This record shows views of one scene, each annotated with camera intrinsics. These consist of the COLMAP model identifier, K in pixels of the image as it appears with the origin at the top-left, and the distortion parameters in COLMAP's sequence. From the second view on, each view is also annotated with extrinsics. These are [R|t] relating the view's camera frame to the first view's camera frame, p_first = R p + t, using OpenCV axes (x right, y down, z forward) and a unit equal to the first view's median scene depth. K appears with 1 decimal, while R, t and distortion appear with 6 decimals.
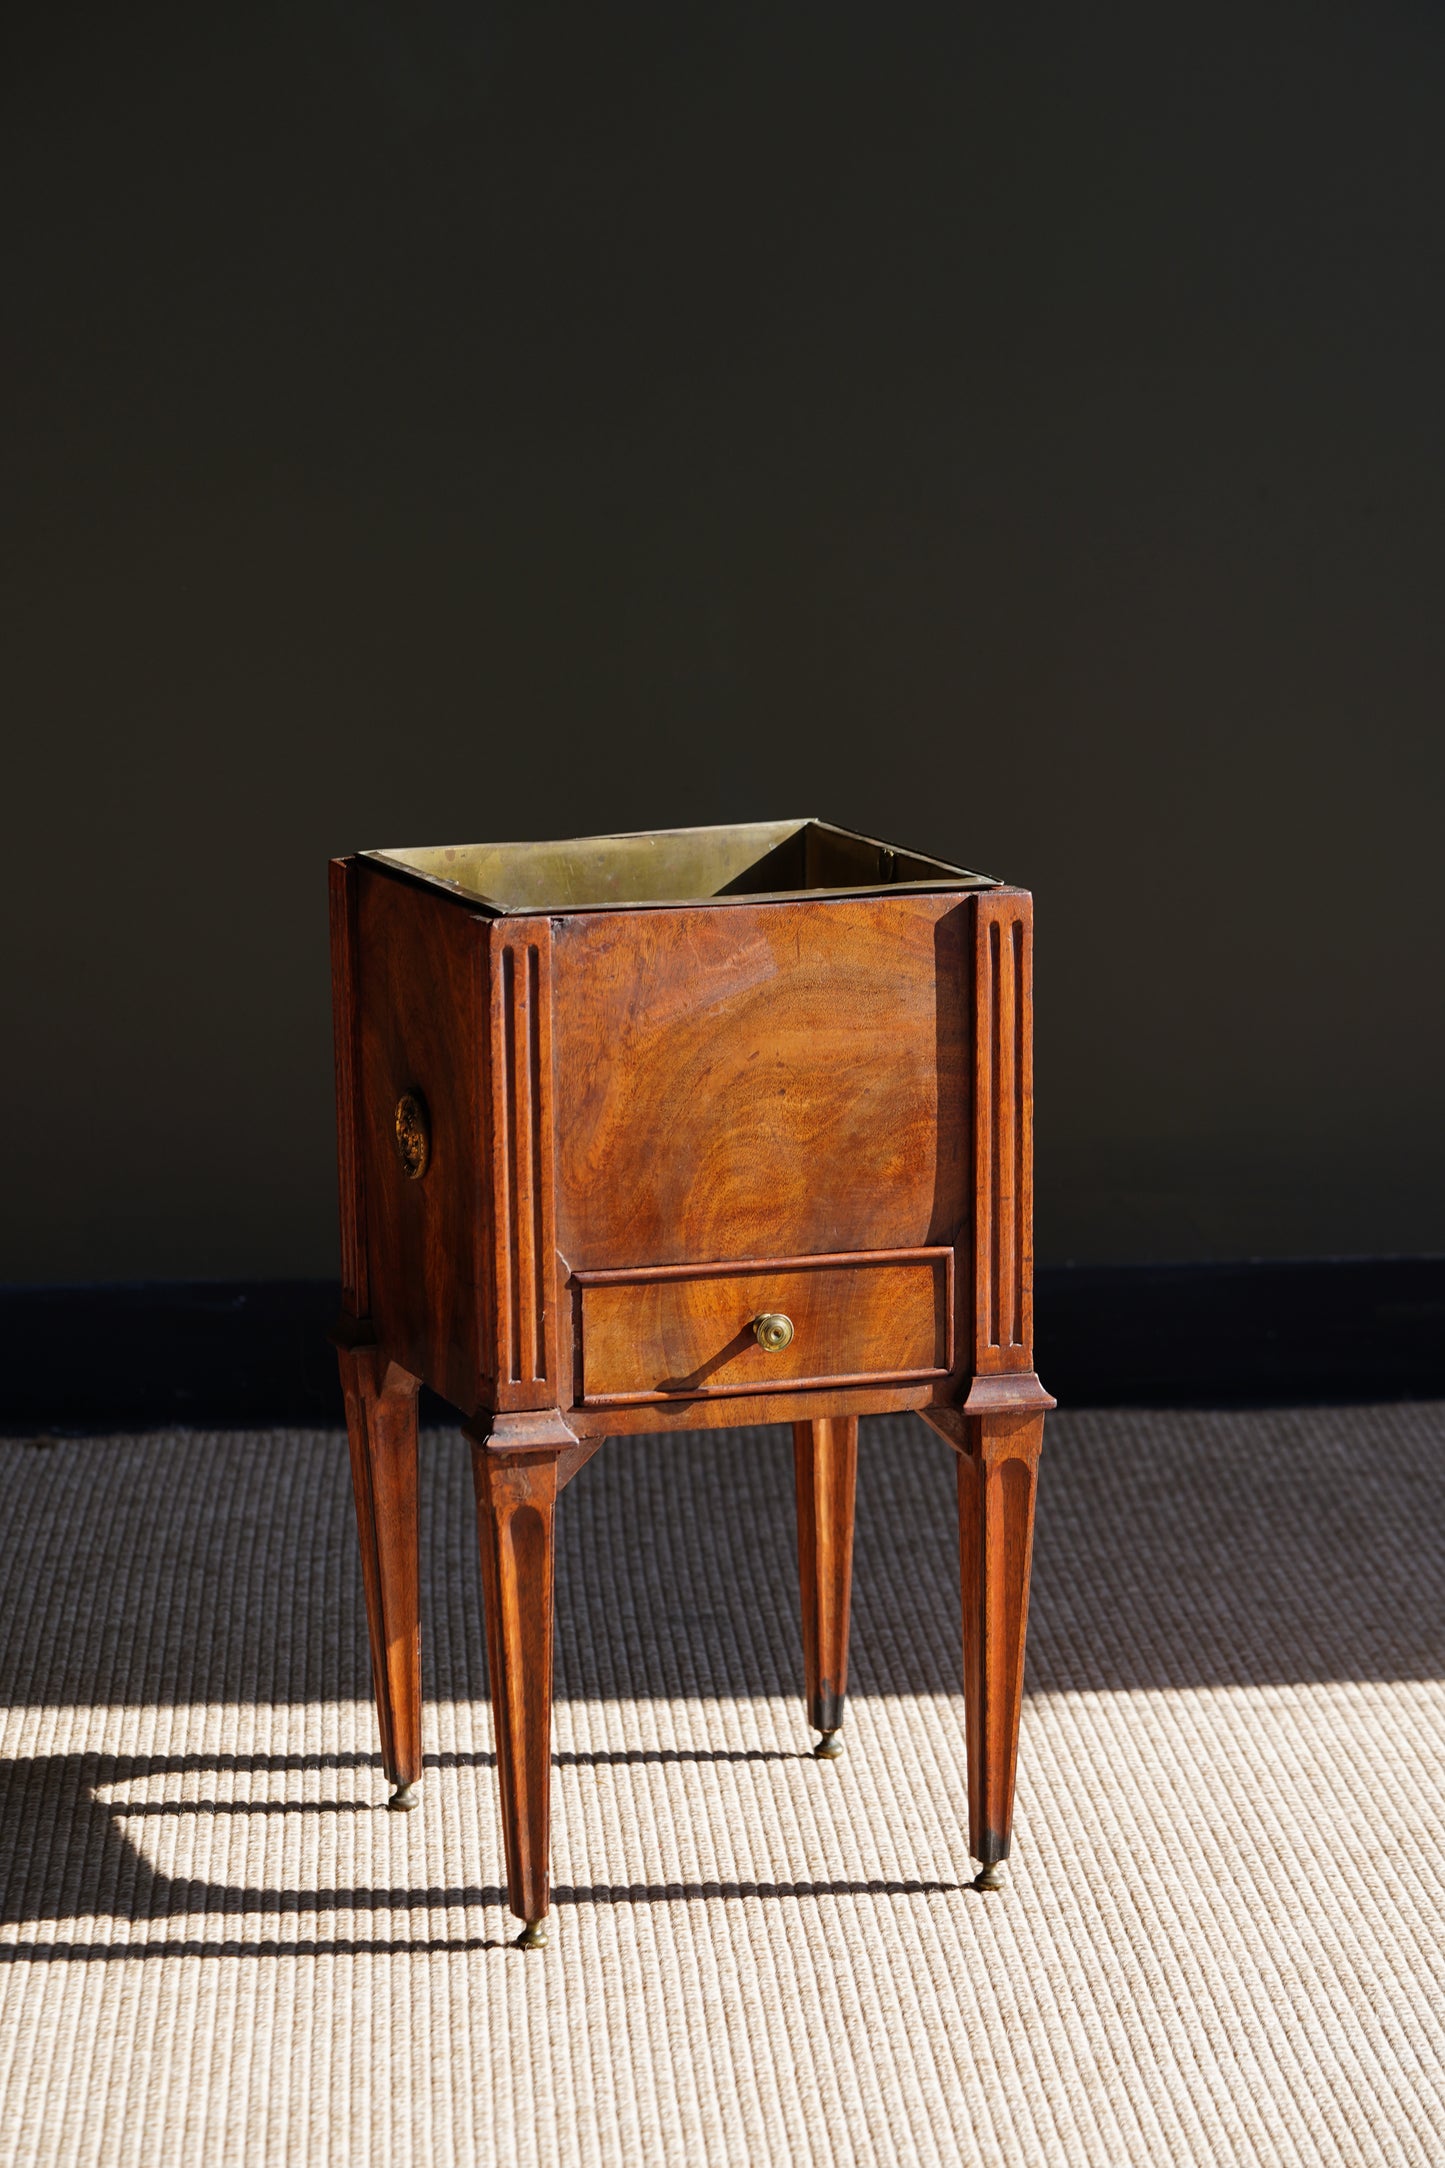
lens RADIAL K [[5986.6, 0, 722.5], [0, 5986.6, 1084.0], [0, 0, 1]] dist [-0.198862, 1.114452]
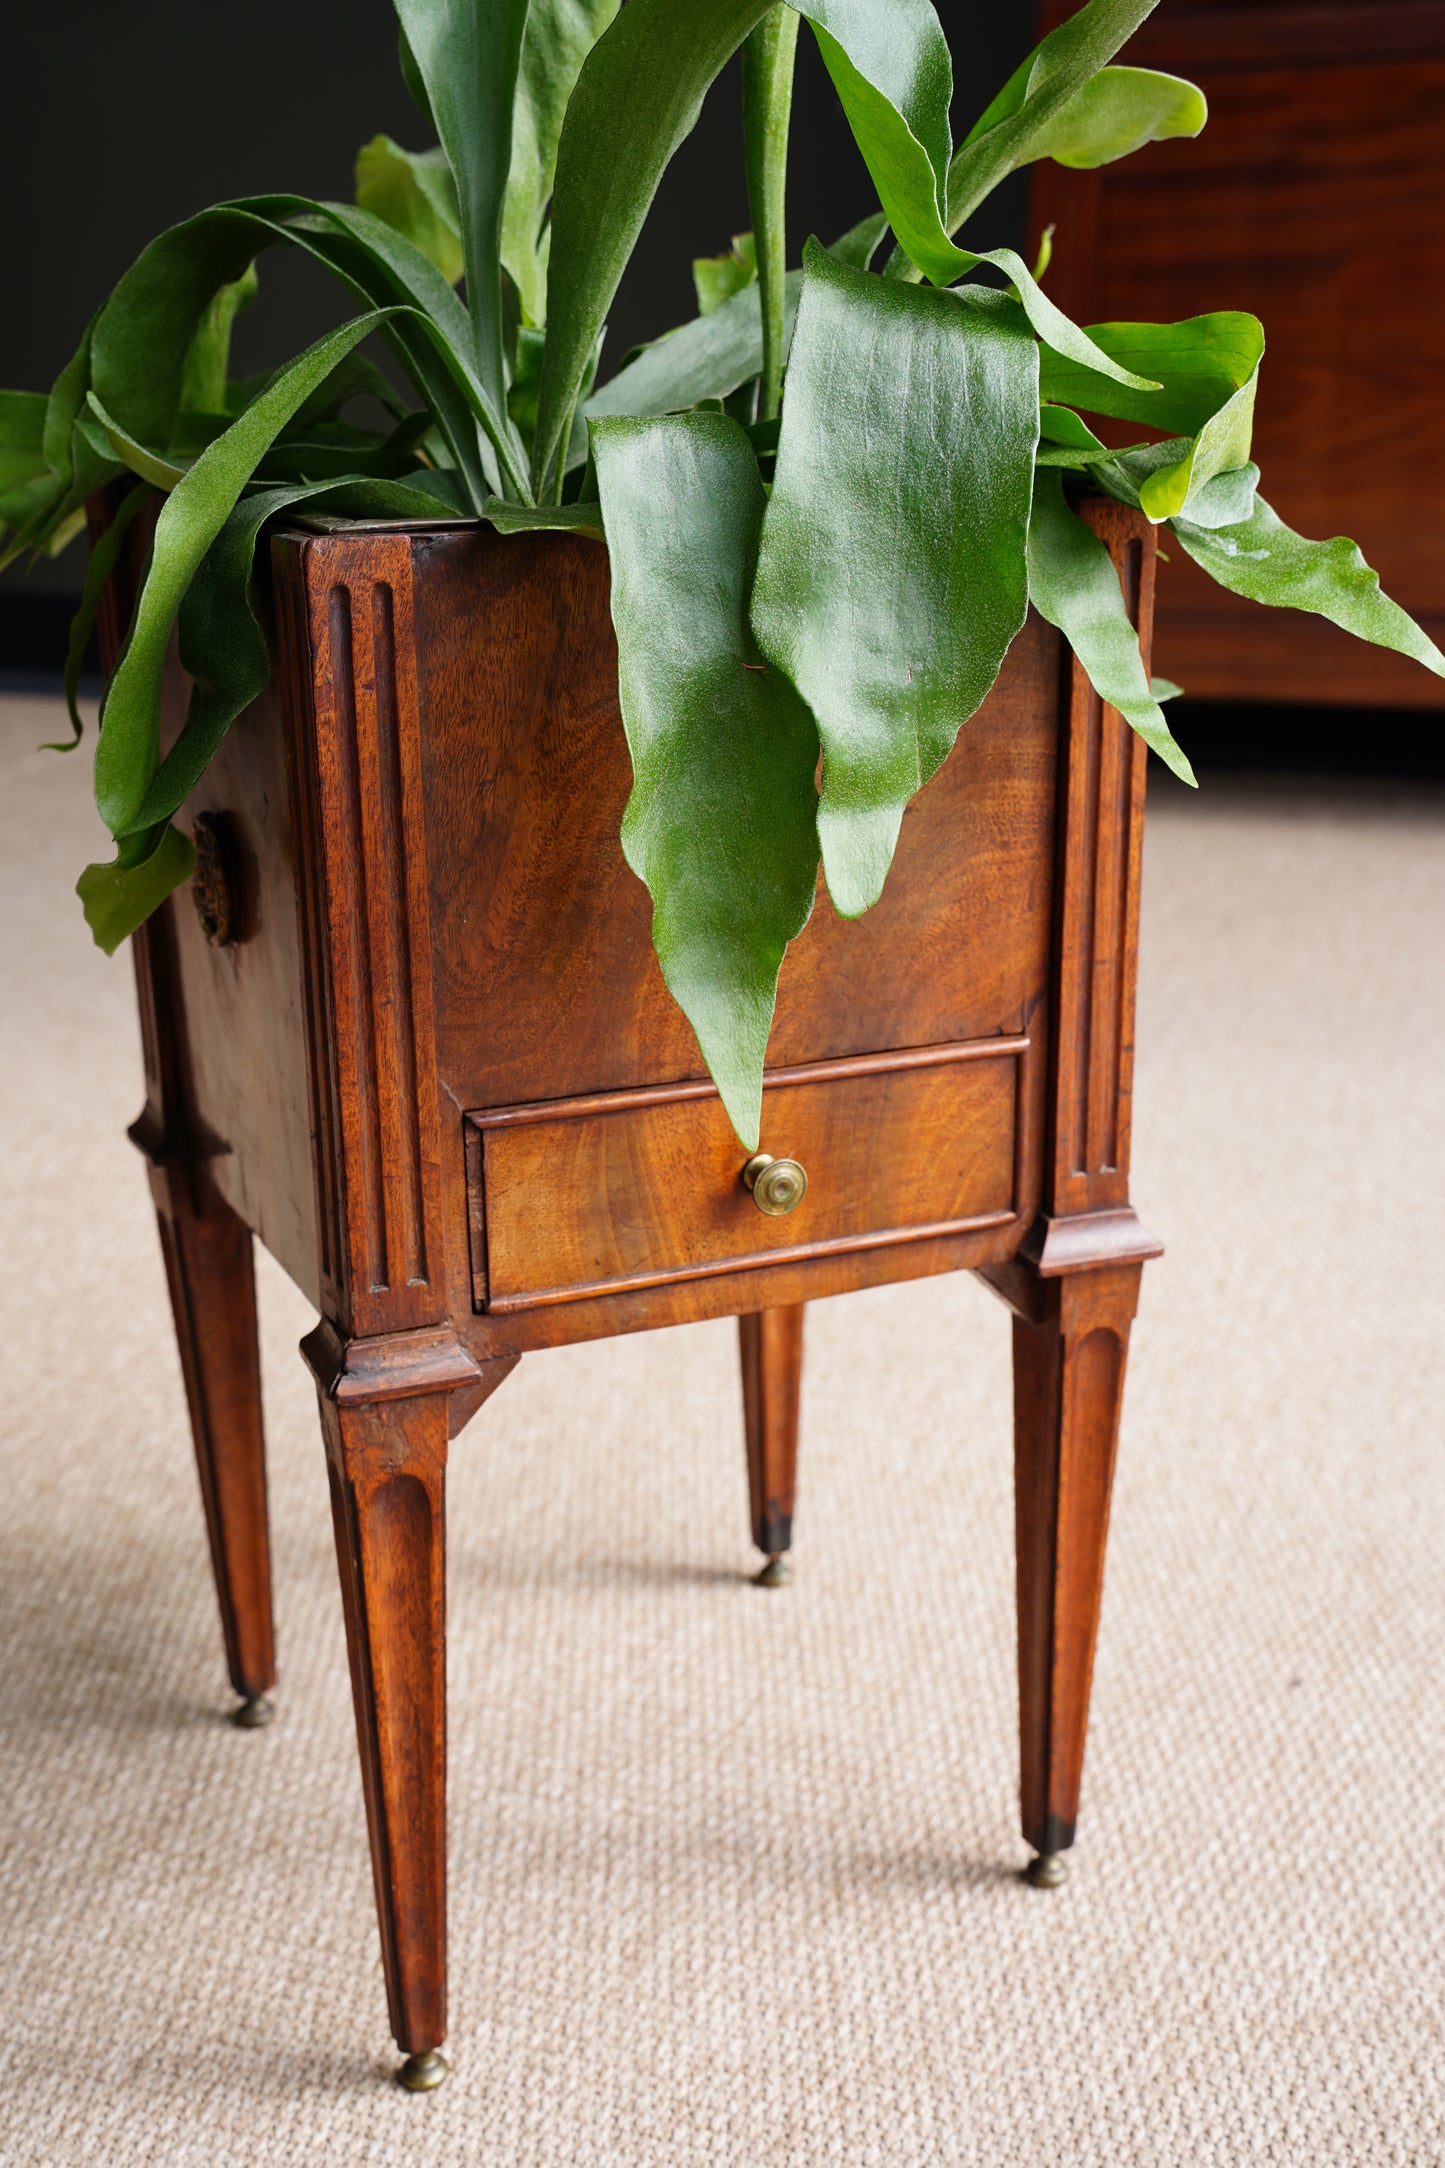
lens RADIAL K [[2651.3, 0, 722.5], [0, 2651.3, 1084.0], [0, 0, 1]] dist [0.179148, 0.015710]
pose [[0.996140, -0.029581, 0.082648, -0.021005], [0.017791, 0.990004, 0.139913, -0.010267], [-0.085961, -0.137902, 0.986708, 0.715913]]
